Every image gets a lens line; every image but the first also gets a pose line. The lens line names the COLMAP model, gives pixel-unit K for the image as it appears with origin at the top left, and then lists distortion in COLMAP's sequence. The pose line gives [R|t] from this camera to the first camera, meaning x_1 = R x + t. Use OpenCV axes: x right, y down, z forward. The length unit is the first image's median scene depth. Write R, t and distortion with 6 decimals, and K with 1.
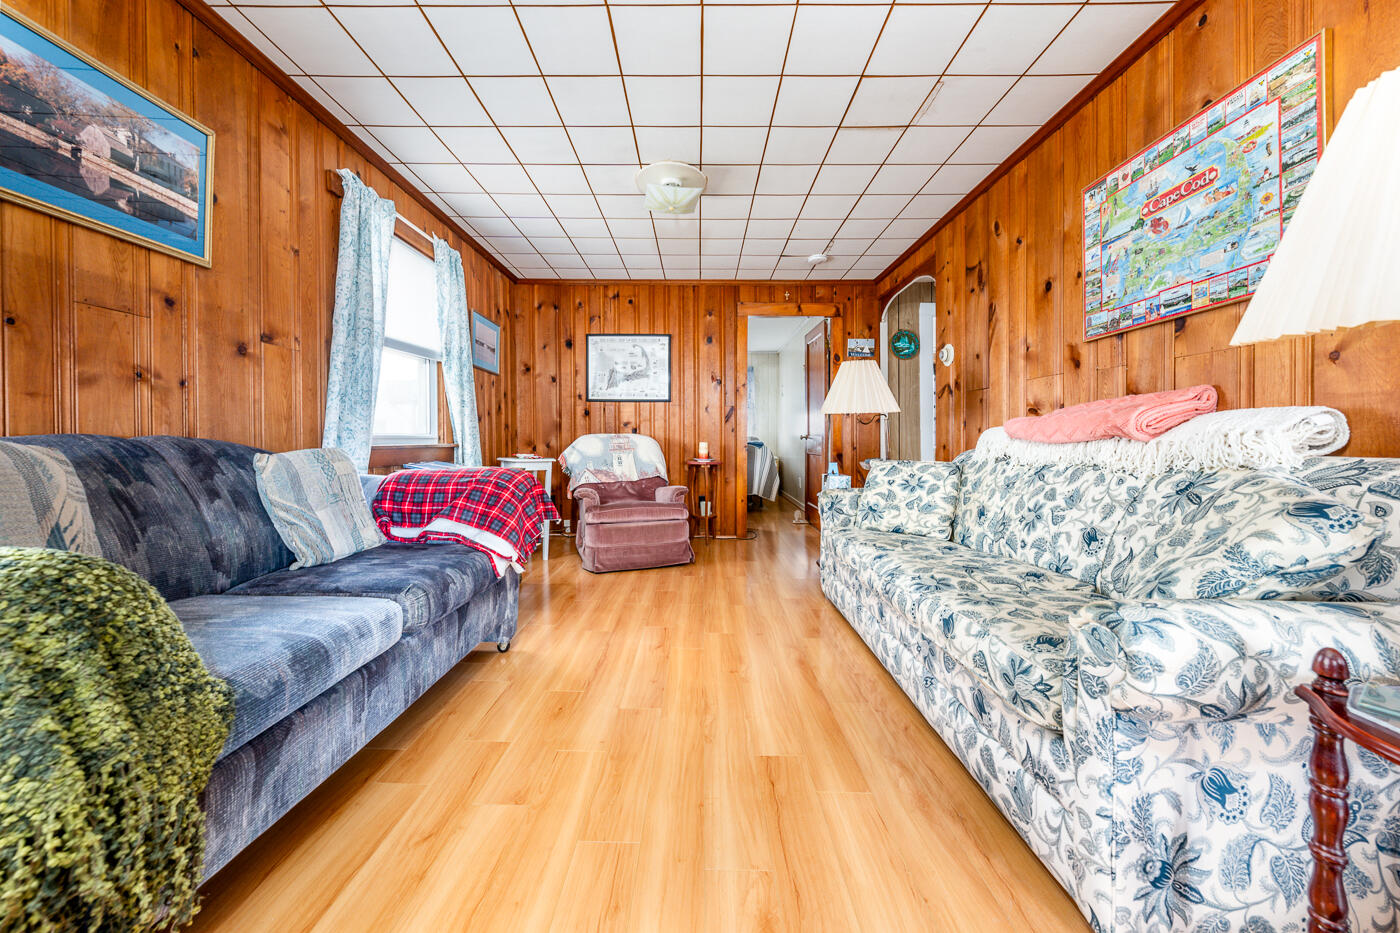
lens RADIAL K [[505.6, 0, 702.2], [0, 505.6, 438.4], [0, 0, 1]] dist [-0.002175, -0.000203]
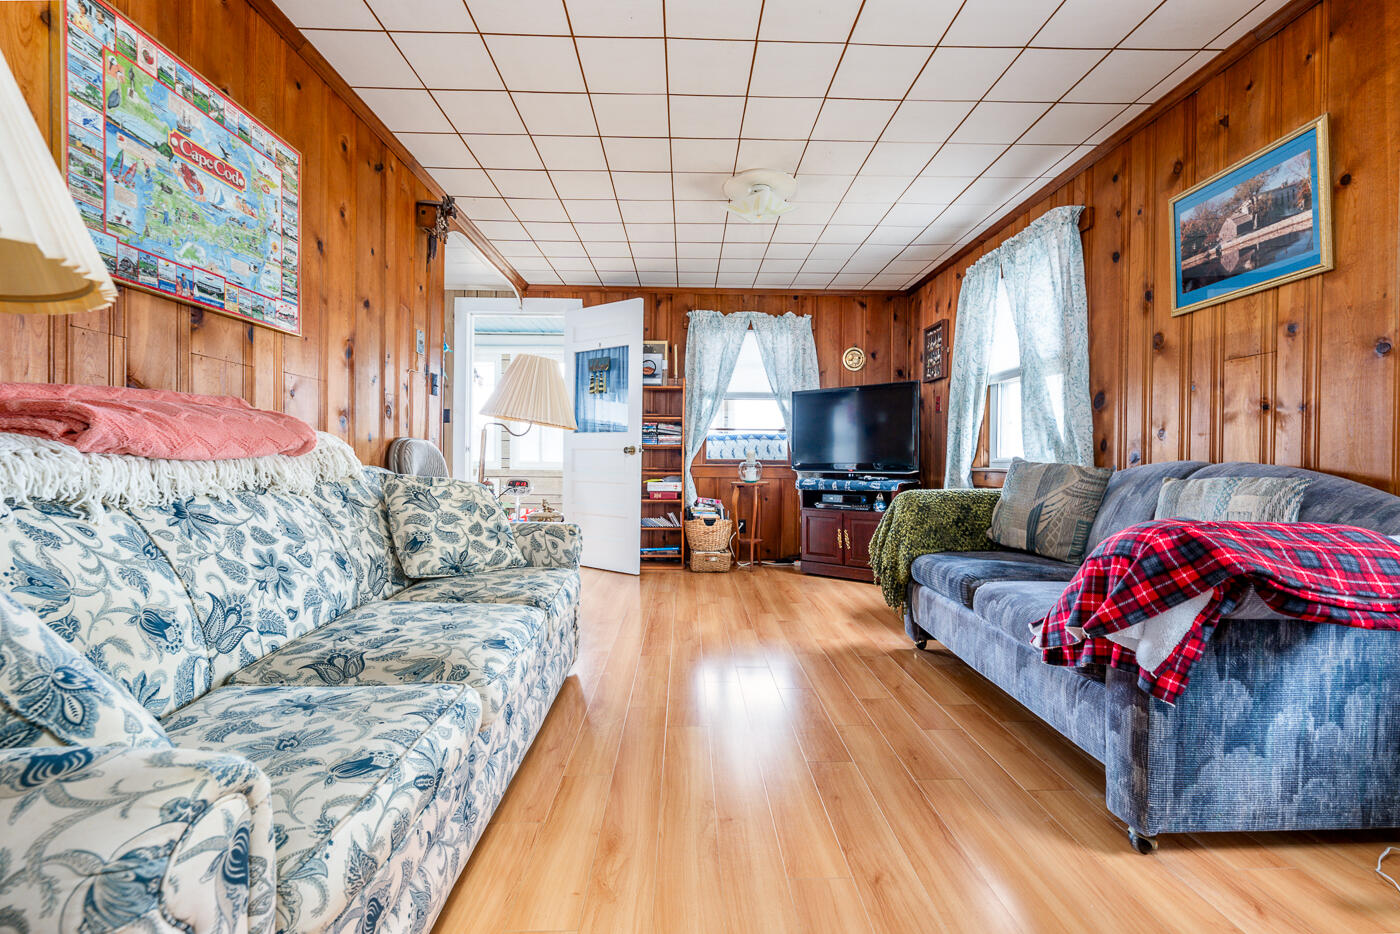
lens RADIAL K [[624.6, 0, 700.0], [0, 624.6, 467.0], [0, 0, 1]] dist [0.000232, -0.000061]
pose [[-0.999532, -0.009705, -0.029026, 0.127674], [-0.010119, 0.999849, 0.014133, 0.001362], [0.028885, 0.014420, -0.999479, 1.809028]]
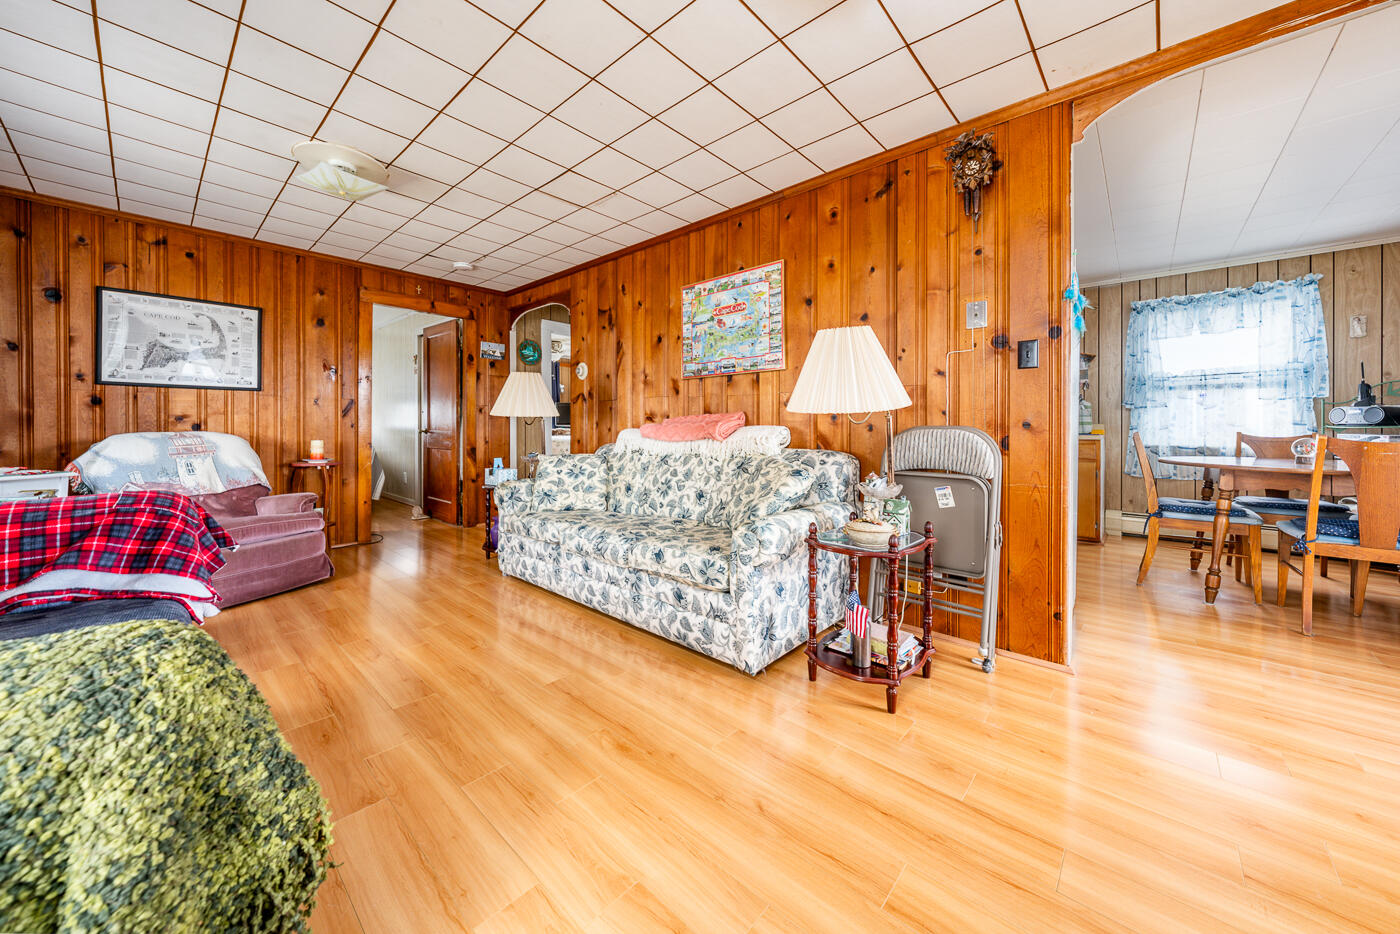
lens RADIAL K [[486.9, 0, 702.7], [0, 486.9, 424.9], [0, 0, 1]] dist [0.002094, 0.000131]
pose [[0.666726, -0.000128, 0.745303, -0.423810], [-0.000509, 1.000000, 0.000627, -0.045923], [-0.745302, -0.000797, 0.666726, -0.126378]]
